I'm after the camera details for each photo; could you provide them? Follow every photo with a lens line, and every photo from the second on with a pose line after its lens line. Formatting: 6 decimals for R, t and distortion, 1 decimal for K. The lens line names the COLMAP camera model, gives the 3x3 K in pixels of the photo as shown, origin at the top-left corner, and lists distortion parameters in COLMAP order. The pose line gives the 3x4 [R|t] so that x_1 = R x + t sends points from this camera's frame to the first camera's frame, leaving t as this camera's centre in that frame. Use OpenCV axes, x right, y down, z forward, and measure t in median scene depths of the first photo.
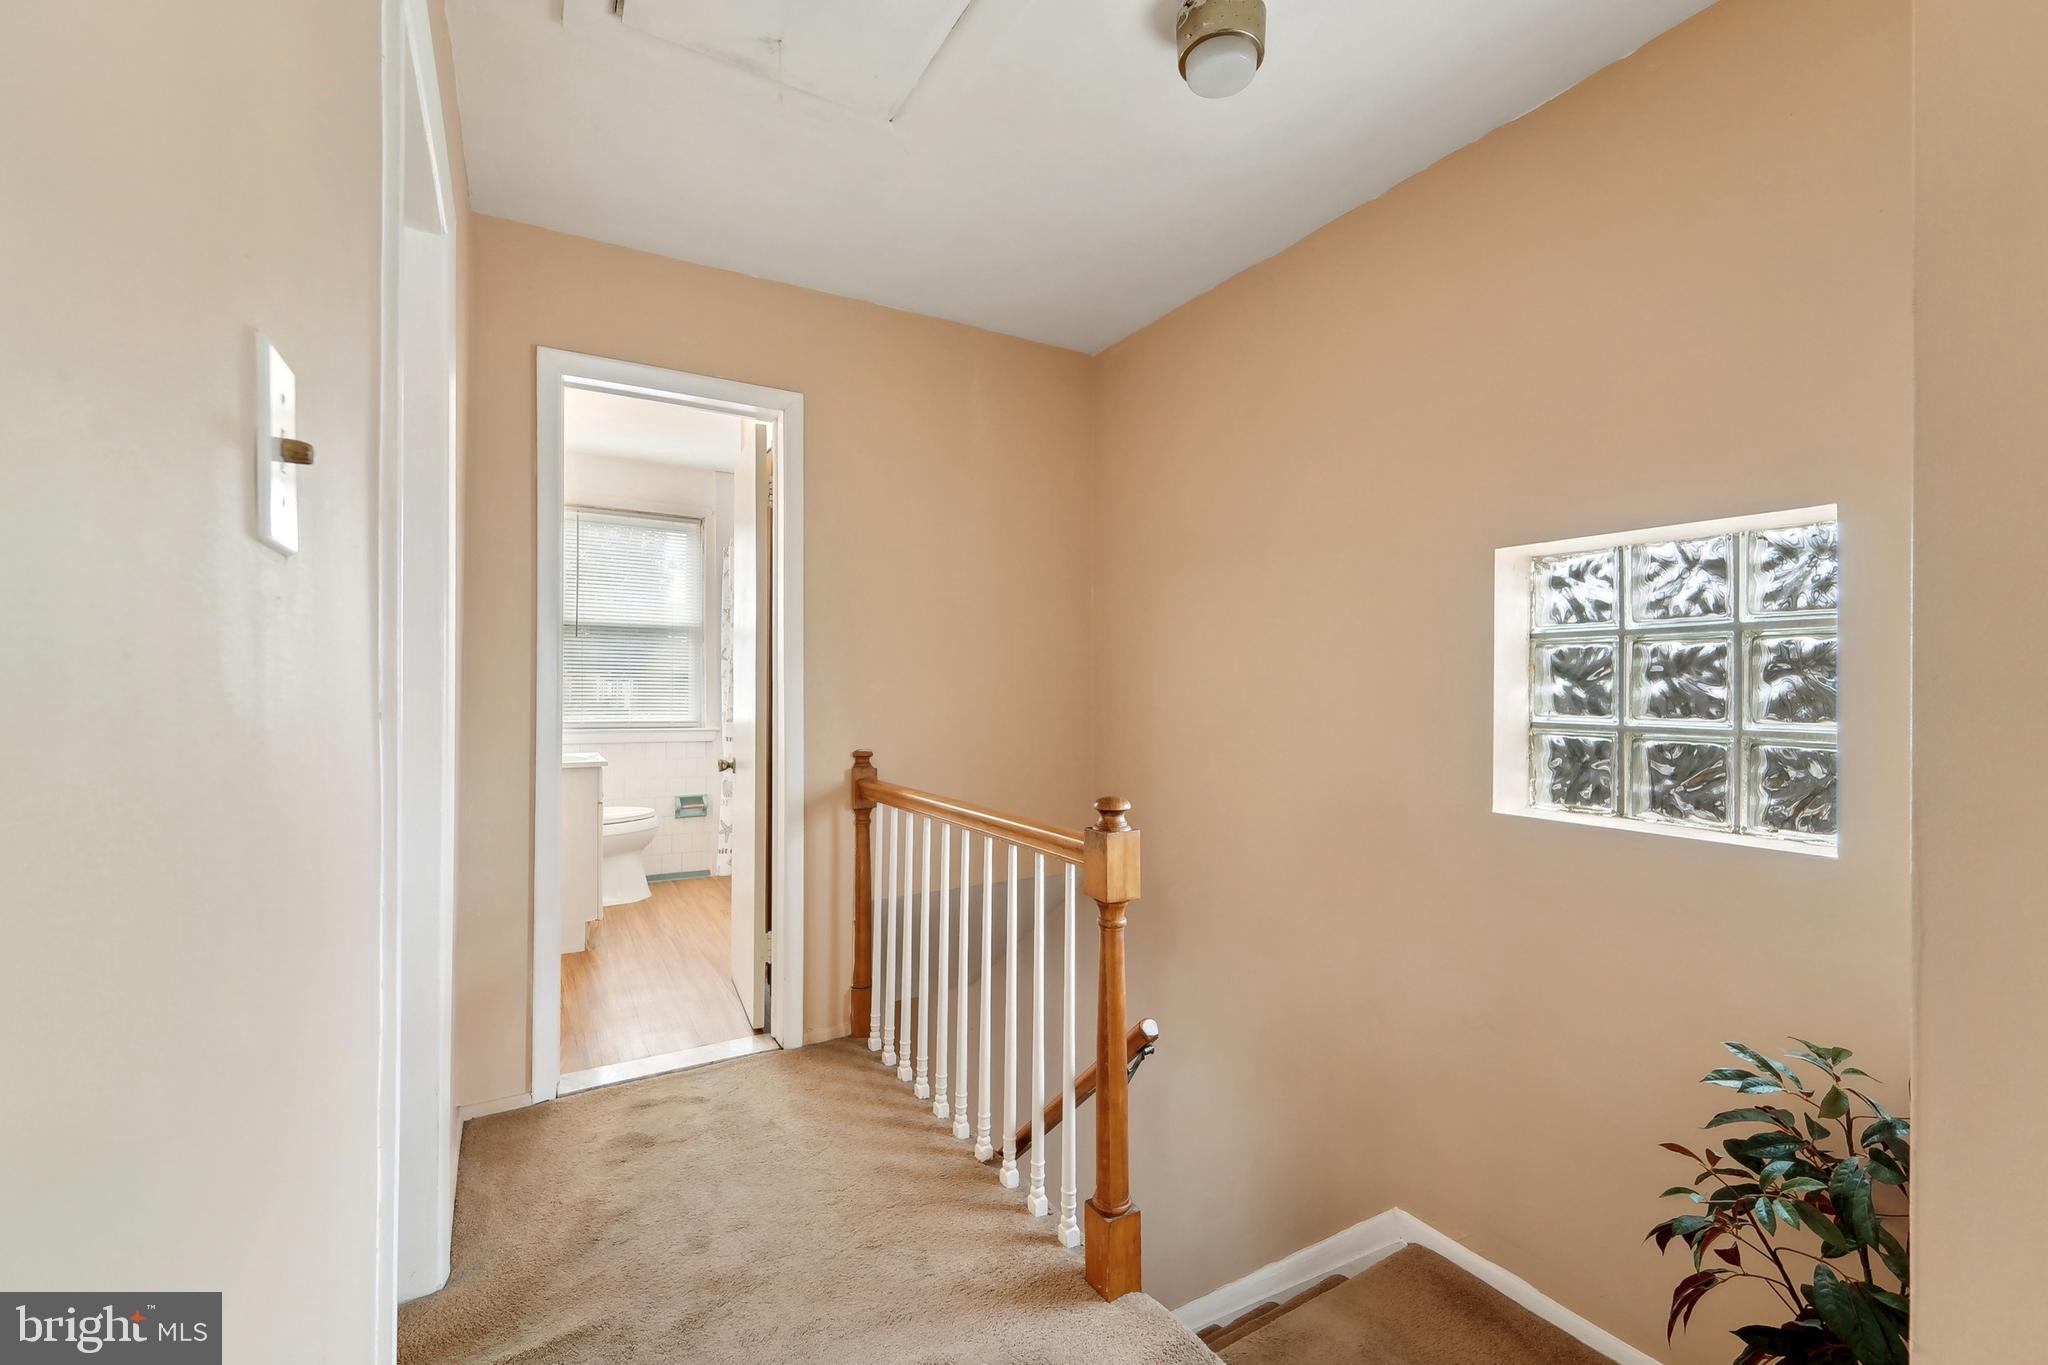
lens RADIAL K [[831.3, 0, 1028.8], [0, 831.3, 679.7], [0, 0, 1]] dist [-0.013856, -0.000371]
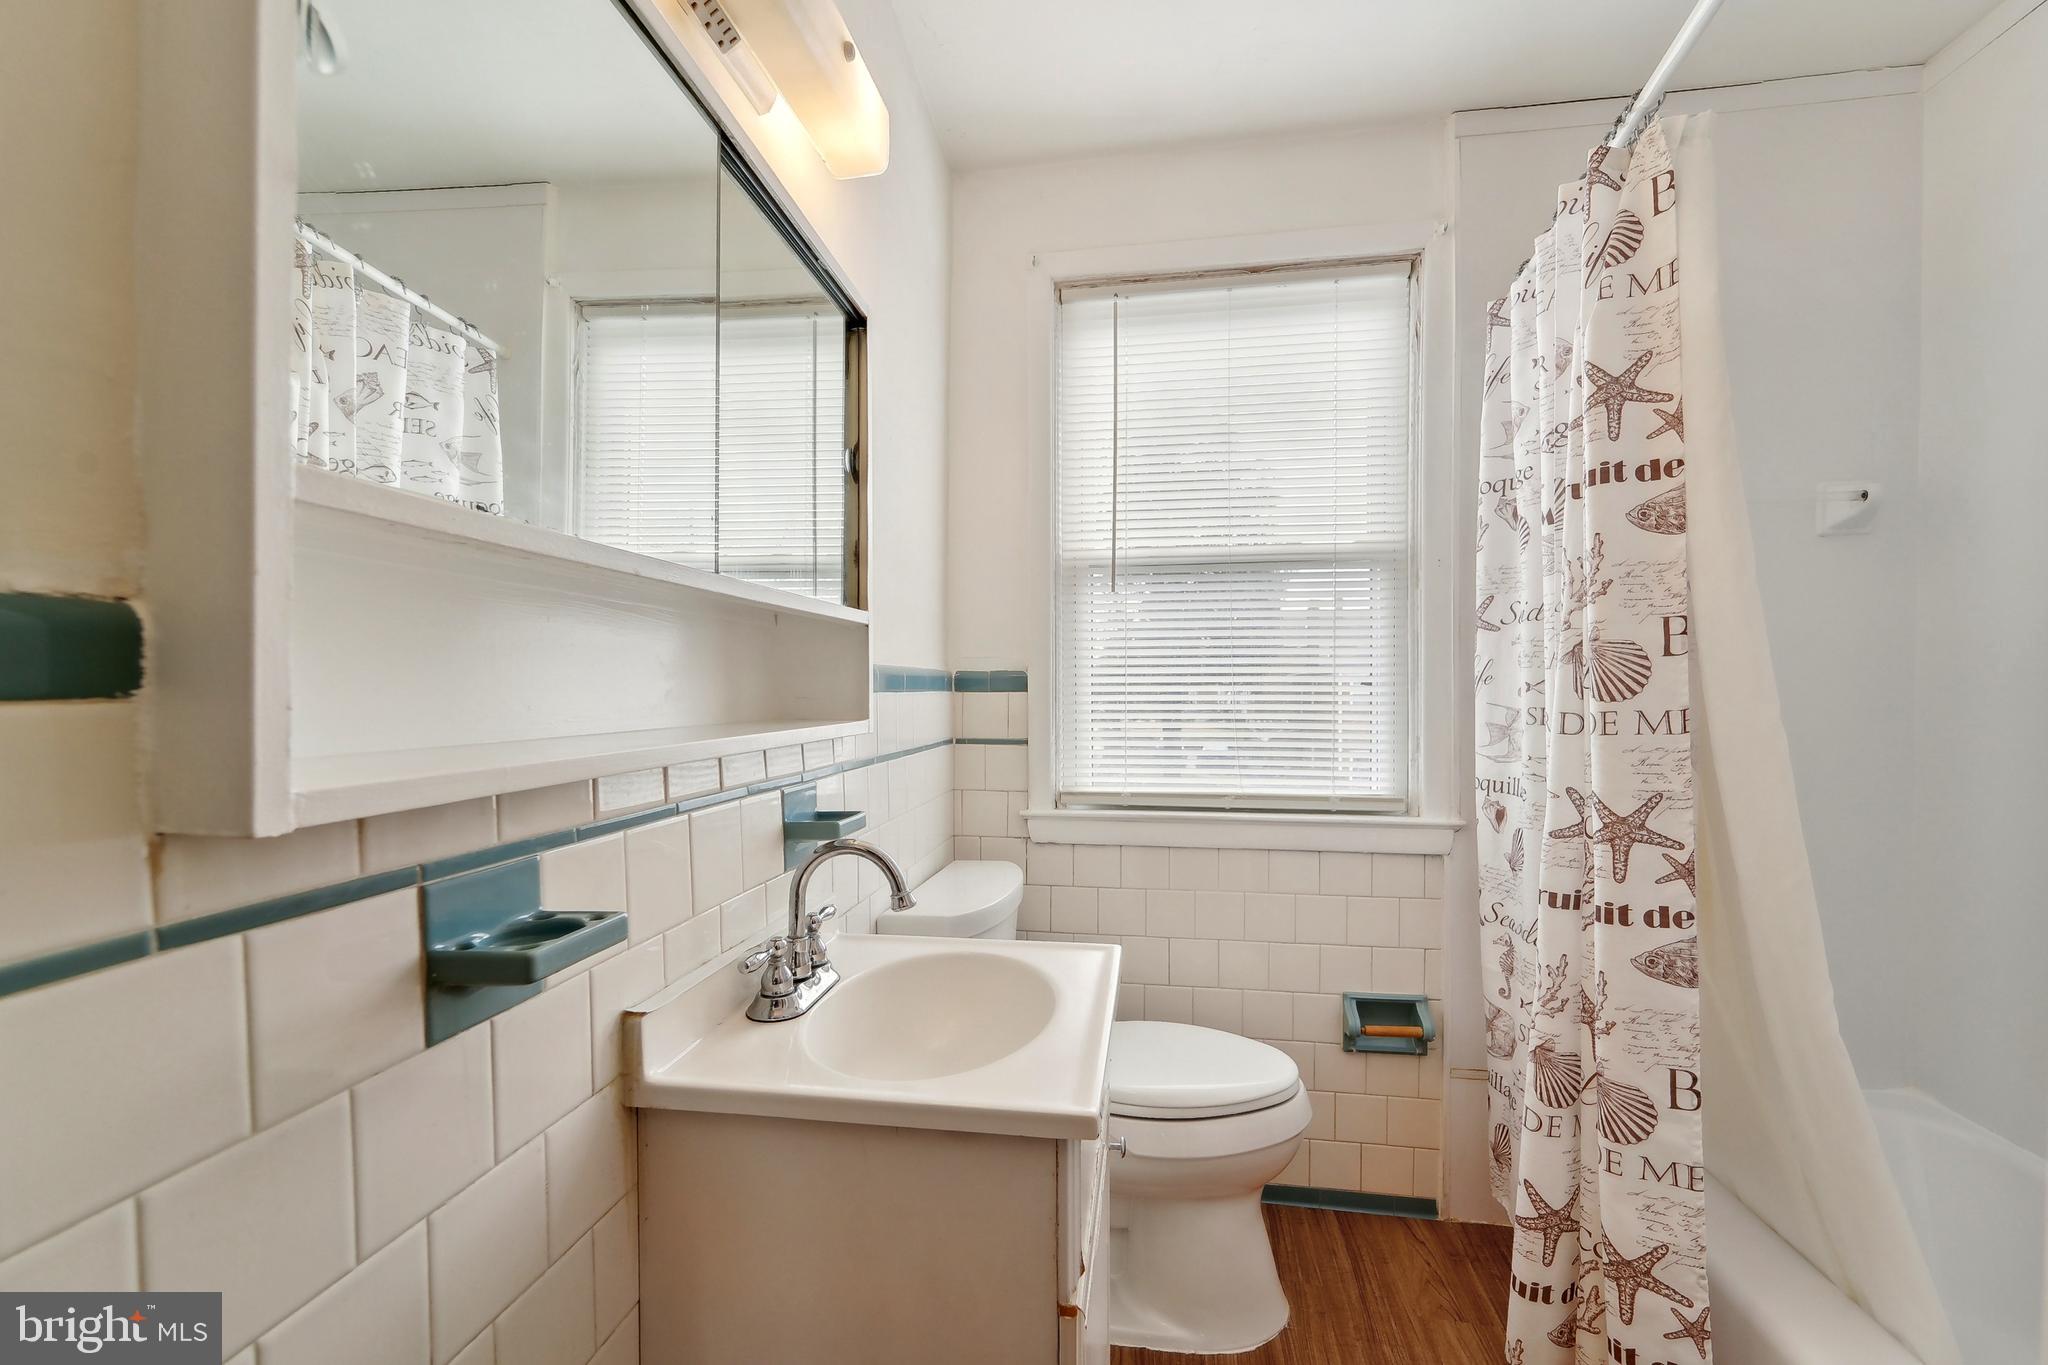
lens RADIAL K [[831.3, 0, 1028.8], [0, 831.3, 679.7], [0, 0, 1]] dist [-0.013856, -0.000371]
pose [[0.763229, -0.000244, -0.646128, -0.287245], [-0.005891, 0.999956, -0.007337, 0.000172], [0.646102, 0.009406, 0.763193, 0.607287]]
